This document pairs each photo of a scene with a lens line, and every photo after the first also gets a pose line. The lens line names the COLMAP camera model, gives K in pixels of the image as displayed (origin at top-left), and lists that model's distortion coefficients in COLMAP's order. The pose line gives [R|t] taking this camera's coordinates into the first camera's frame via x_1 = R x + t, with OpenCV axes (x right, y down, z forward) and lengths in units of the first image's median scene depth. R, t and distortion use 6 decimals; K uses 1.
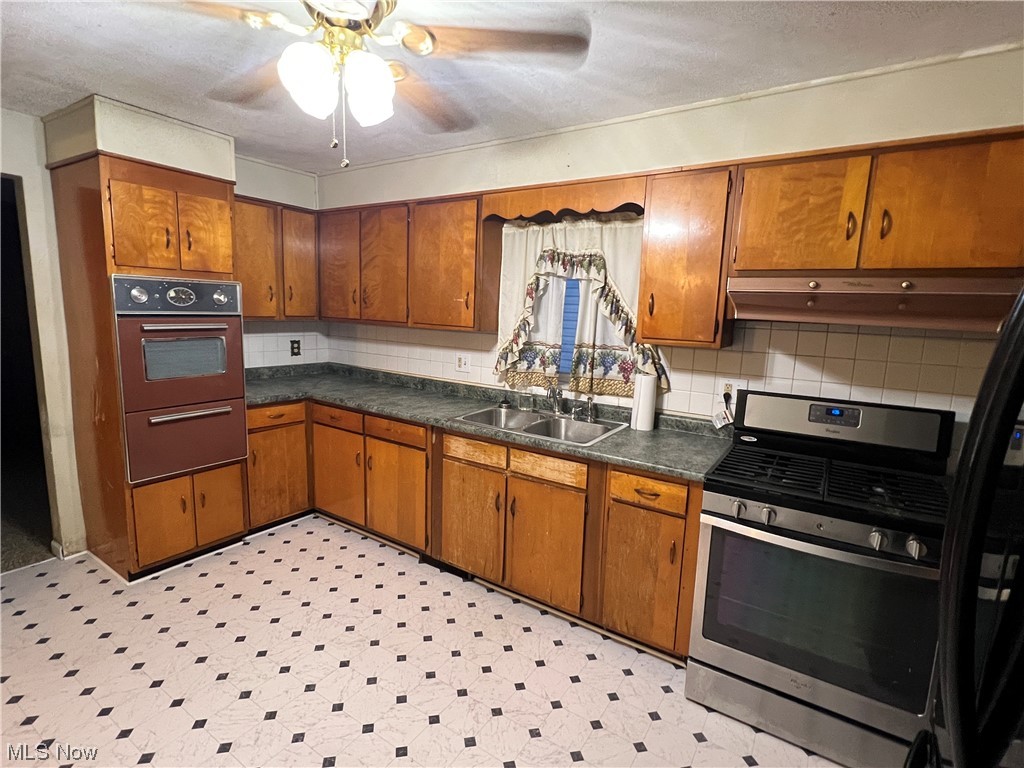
lens RADIAL K [[504.1, 0, 507.9], [0, 504.1, 384.2], [0, 0, 1]] dist [-0.000946, -0.000573]
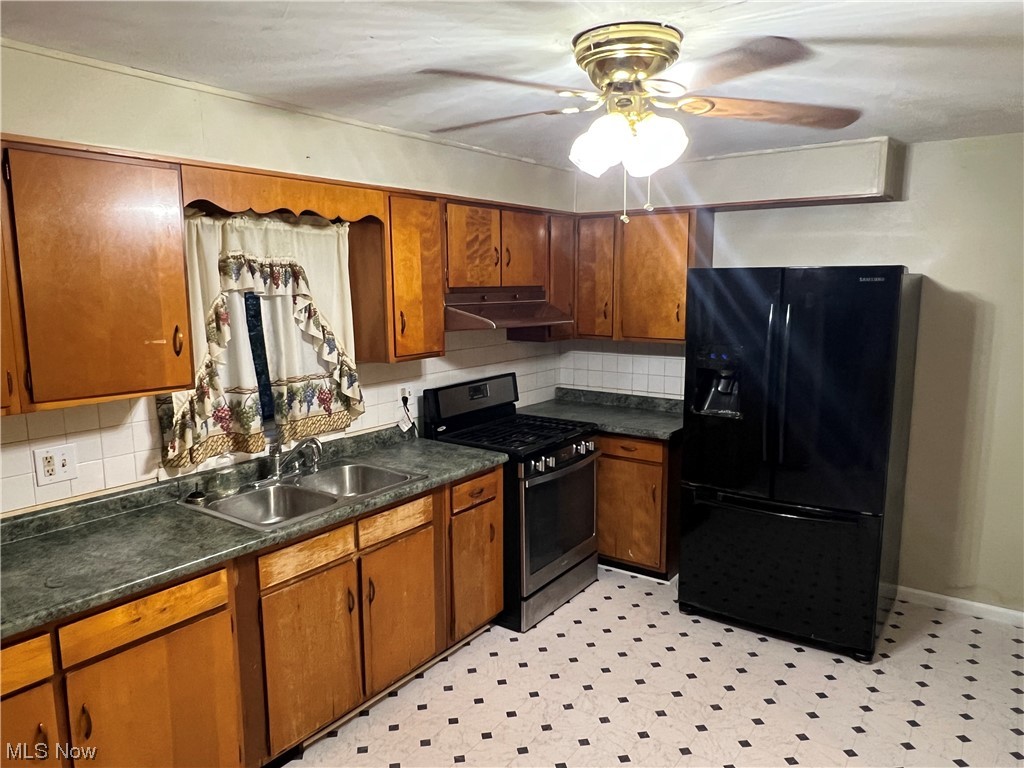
lens RADIAL K [[712.2, 0, 506.6], [0, 712.2, 393.6], [0, 0, 1]] dist [0.000598, -0.000234]
pose [[0.035461, -0.188761, 0.981383, -0.972223], [0.165763, 0.969509, 0.180487, -0.211812], [-0.985528, 0.156276, 0.065669, 0.642304]]
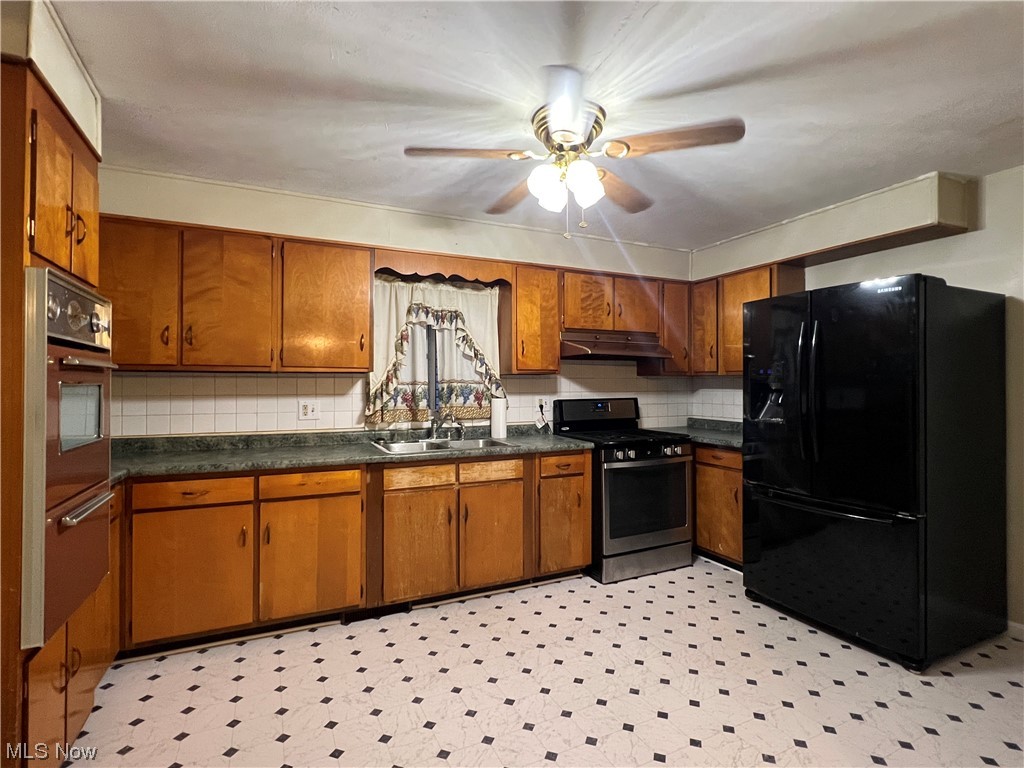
lens RADIAL K [[504.1, 0, 507.9], [0, 504.1, 384.2], [0, 0, 1]] dist [-0.000946, -0.000573]
pose [[0.515948, -0.031656, 0.856035, -0.902893], [0.151877, 0.986865, -0.055045, 0.023189], [-0.843049, 0.158413, 0.513979, 0.250024]]
